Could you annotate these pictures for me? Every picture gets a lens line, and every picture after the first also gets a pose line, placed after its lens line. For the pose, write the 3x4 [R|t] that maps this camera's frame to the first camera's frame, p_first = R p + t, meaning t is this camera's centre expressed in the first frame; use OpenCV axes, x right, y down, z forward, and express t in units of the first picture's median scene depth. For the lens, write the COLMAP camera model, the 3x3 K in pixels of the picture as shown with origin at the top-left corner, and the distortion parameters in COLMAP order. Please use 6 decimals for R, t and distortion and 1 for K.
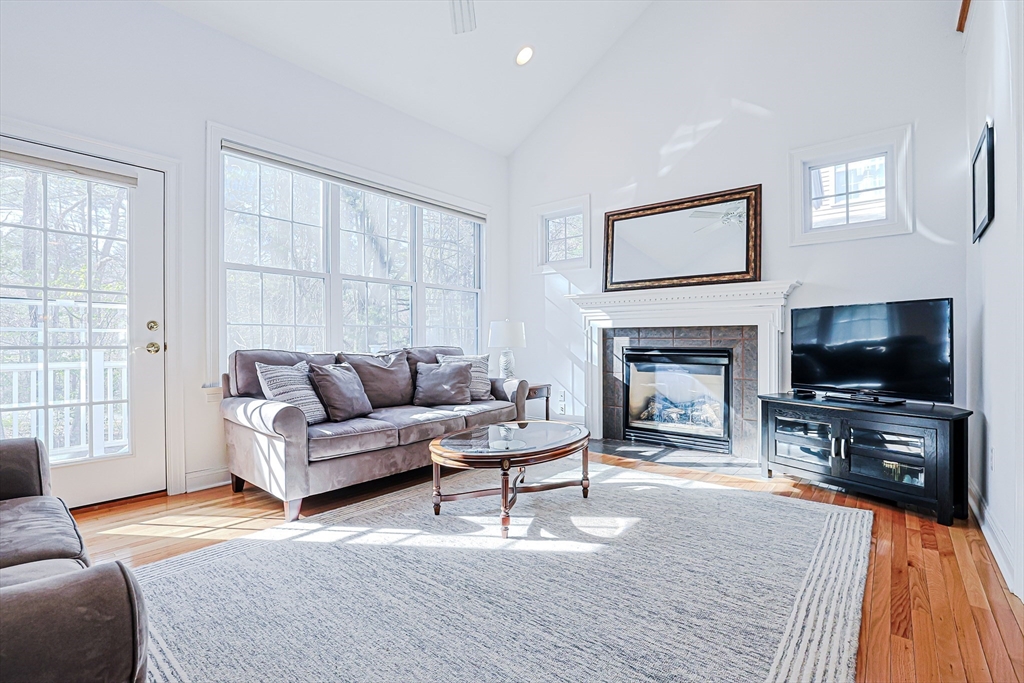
lens RADIAL K [[473.6, 0, 514.4], [0, 473.6, 338.4], [0, 0, 1]] dist [-0.037702, 0.007346]
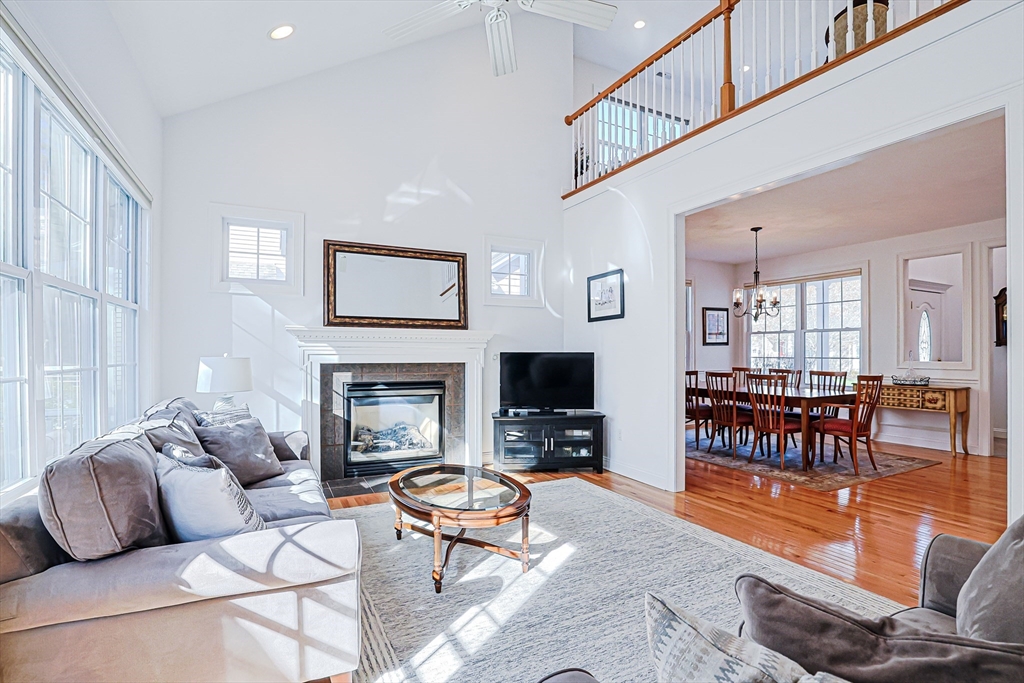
lens RADIAL K [[473.6, 0, 518.6], [0, 473.6, 349.3], [0, 0, 1]] dist [-0.037702, 0.007346]
pose [[0.399716, 0.009935, 0.916585, -0.573418], [-0.008811, 0.999937, -0.006996, -0.052167], [-0.916597, -0.005280, 0.399778, 0.312103]]
